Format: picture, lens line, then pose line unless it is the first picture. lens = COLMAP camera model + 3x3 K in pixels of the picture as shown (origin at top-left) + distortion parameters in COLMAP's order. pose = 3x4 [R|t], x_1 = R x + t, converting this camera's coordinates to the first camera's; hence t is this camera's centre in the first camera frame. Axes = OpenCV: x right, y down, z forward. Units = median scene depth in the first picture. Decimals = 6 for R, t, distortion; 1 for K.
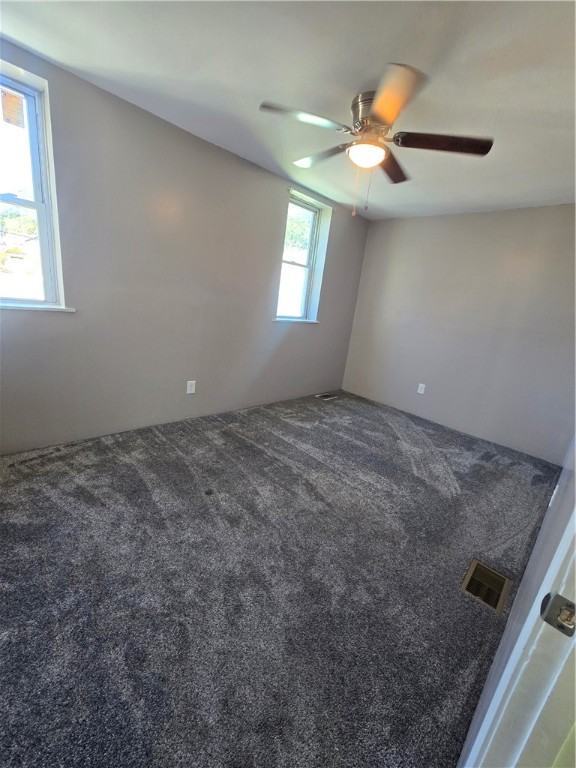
lens RADIAL K [[316.5, 0, 290.1], [0, 316.5, 382.1], [0, 0, 1]] dist [-0.006220, 0.001879]
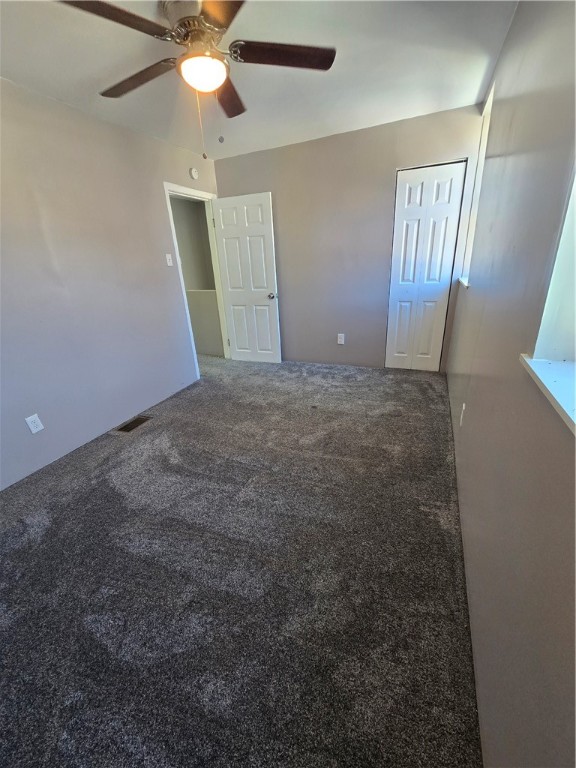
lens RADIAL K [[316.5, 0, 286.6], [0, 316.5, 381.0], [0, 0, 1]] dist [-0.006220, 0.001879]
pose [[-0.919825, 0.080675, -0.383945, 0.327494], [-0.152643, 0.827932, 0.539656, -0.409012], [0.361417, 0.554995, -0.749238, 1.590072]]
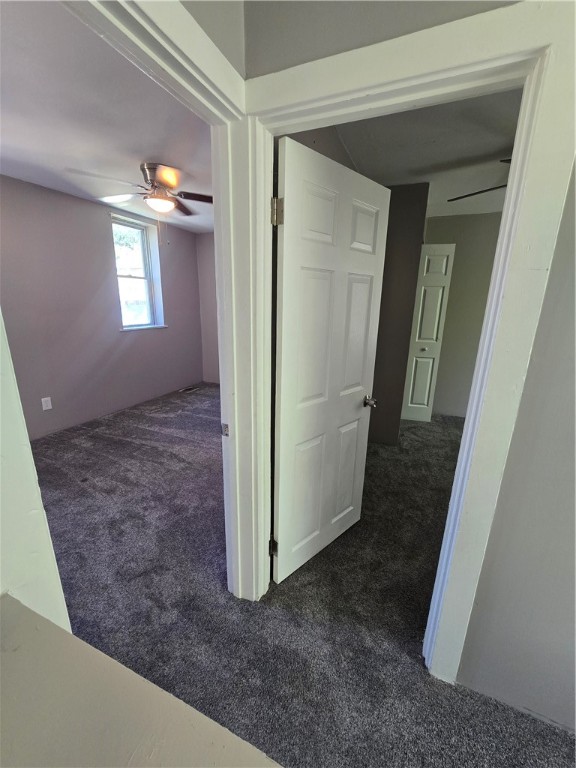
lens RADIAL K [[316.5, 0, 294.8], [0, 316.5, 385.3], [0, 0, 1]] dist [-0.006220, 0.001879]
pose [[0.912166, -0.192992, 0.361534, 0.092135], [0.183090, 0.981151, 0.061809, 0.052029], [-0.366648, 0.009813, 0.930308, -0.350234]]
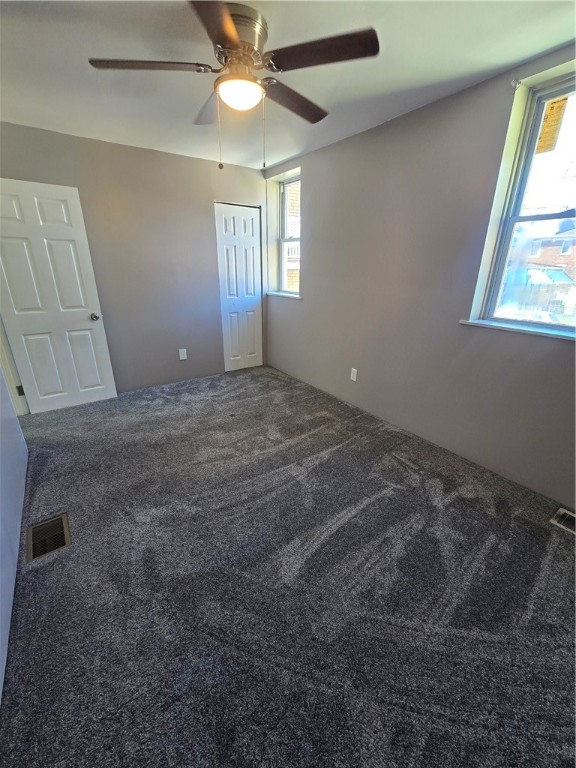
lens RADIAL K [[316.5, 0, 293.1], [0, 316.5, 383.9], [0, 0, 1]] dist [-0.006220, 0.001879]
pose [[-0.147492, 0.232426, -0.961366, 0.895877], [-0.287245, 0.920036, 0.266503, -0.217676], [0.946434, 0.315454, -0.068935, 1.075973]]
